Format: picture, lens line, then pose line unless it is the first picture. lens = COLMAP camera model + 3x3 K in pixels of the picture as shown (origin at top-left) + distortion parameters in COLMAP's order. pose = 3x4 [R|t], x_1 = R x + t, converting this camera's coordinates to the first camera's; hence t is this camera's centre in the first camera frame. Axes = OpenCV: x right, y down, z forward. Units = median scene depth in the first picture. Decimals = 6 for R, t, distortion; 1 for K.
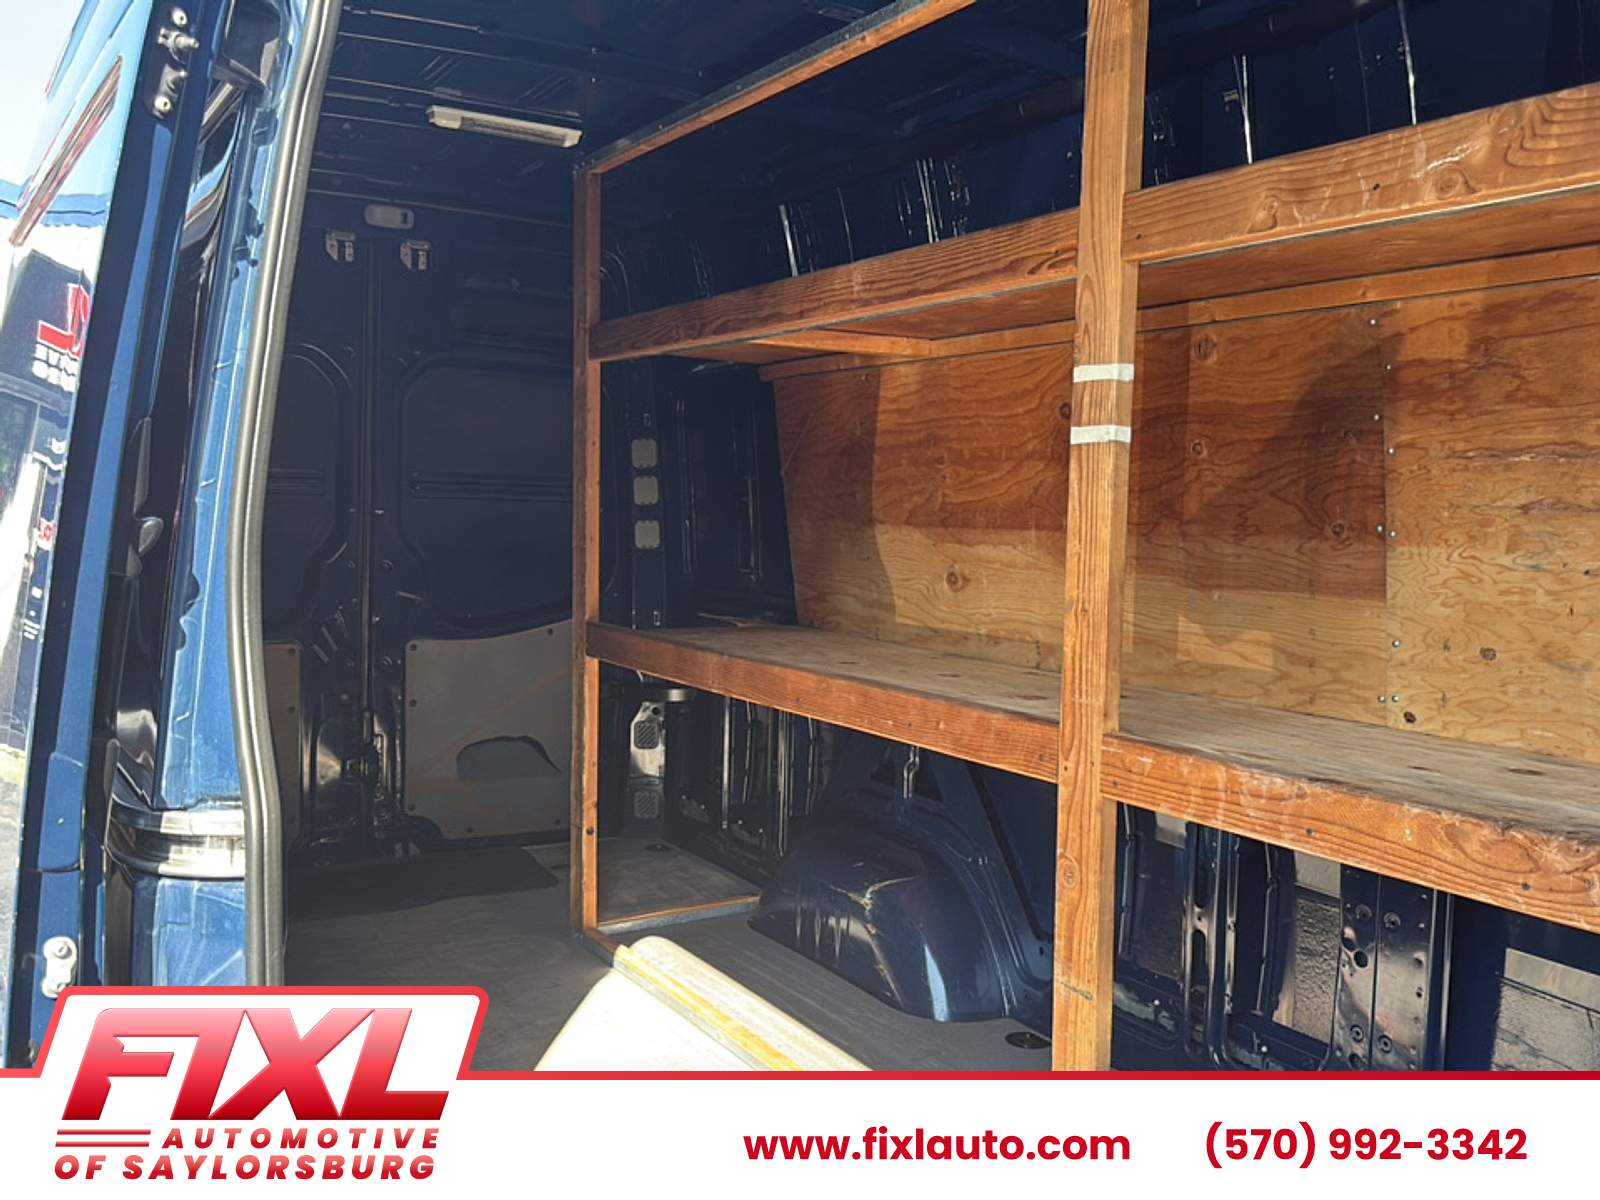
lens RADIAL K [[1407.4, 0, 804.5], [0, 1407.4, 602.8], [0, 0, 1]] dist [0.116918, -0.261329]
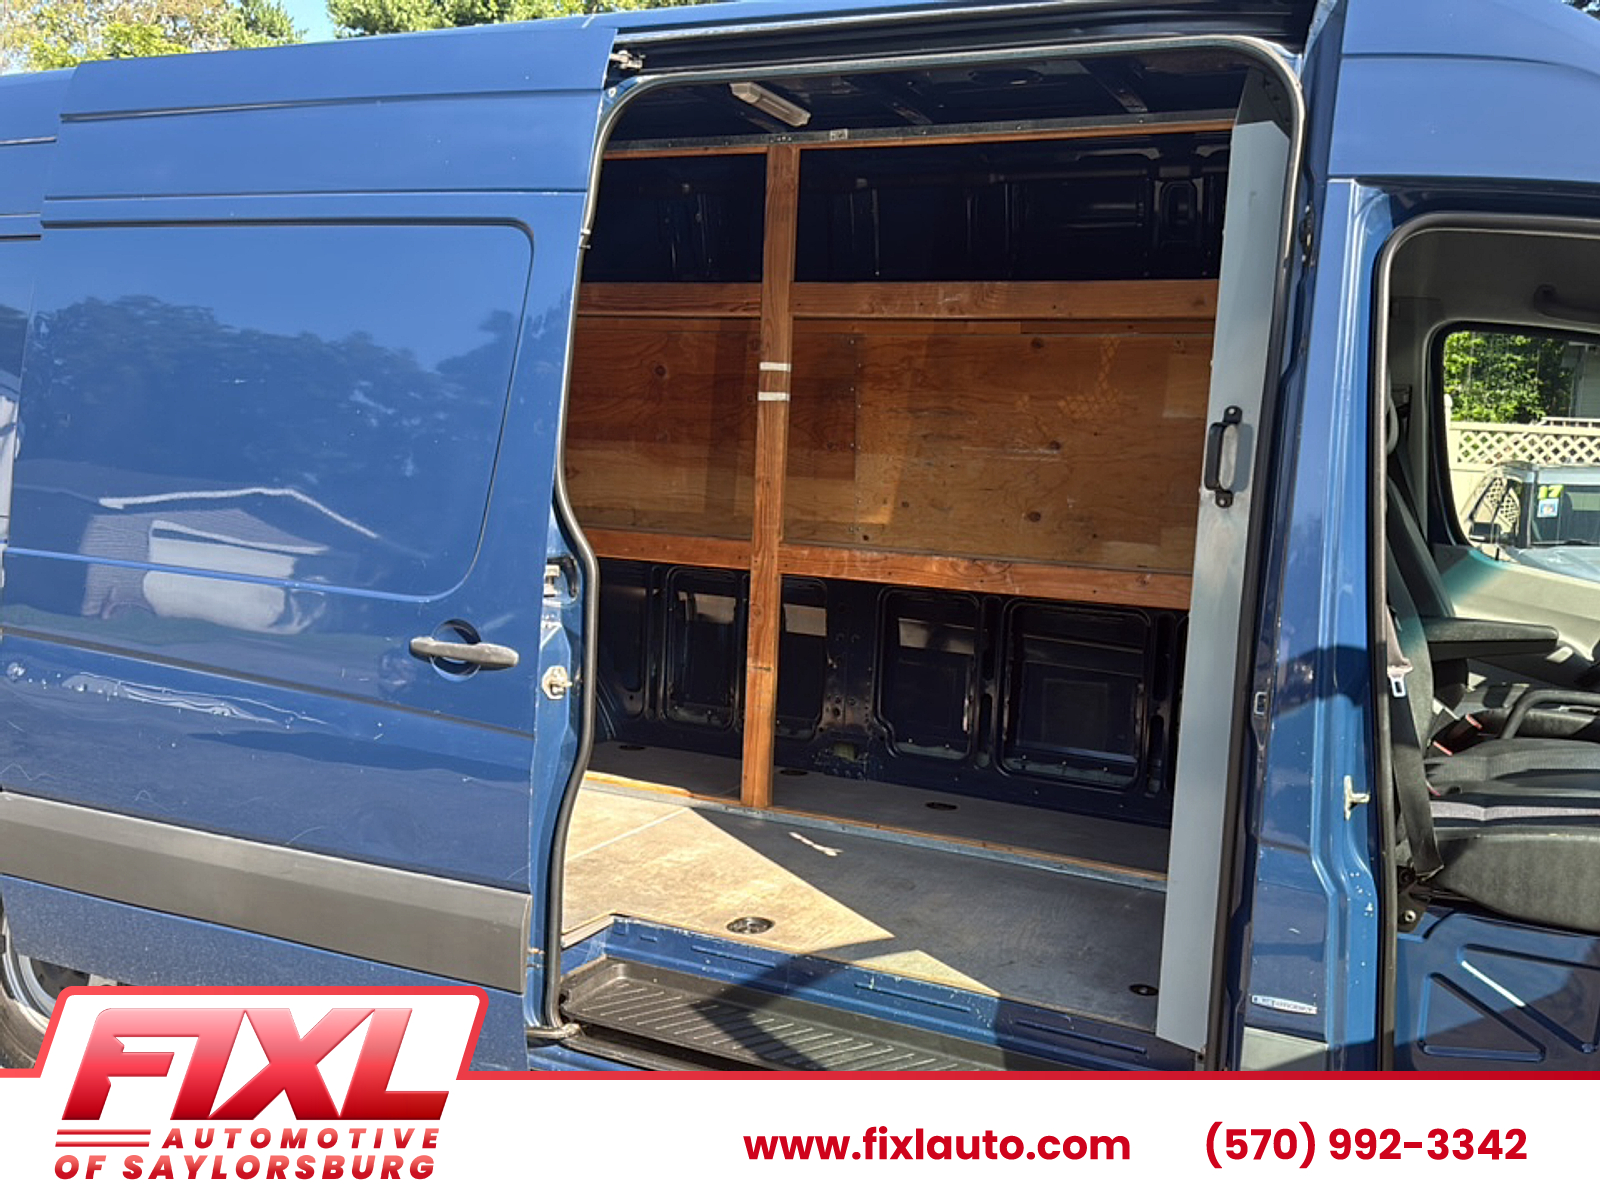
lens RADIAL K [[1407.4, 0, 804.5], [0, 1407.4, 602.8], [0, 0, 1]] dist [0.116918, -0.261329]
pose [[0.826122, -0.046917, 0.561535, -0.876780], [0.010732, 0.997657, 0.067567, 0.039886], [-0.563390, -0.049792, 0.824690, -0.695249]]
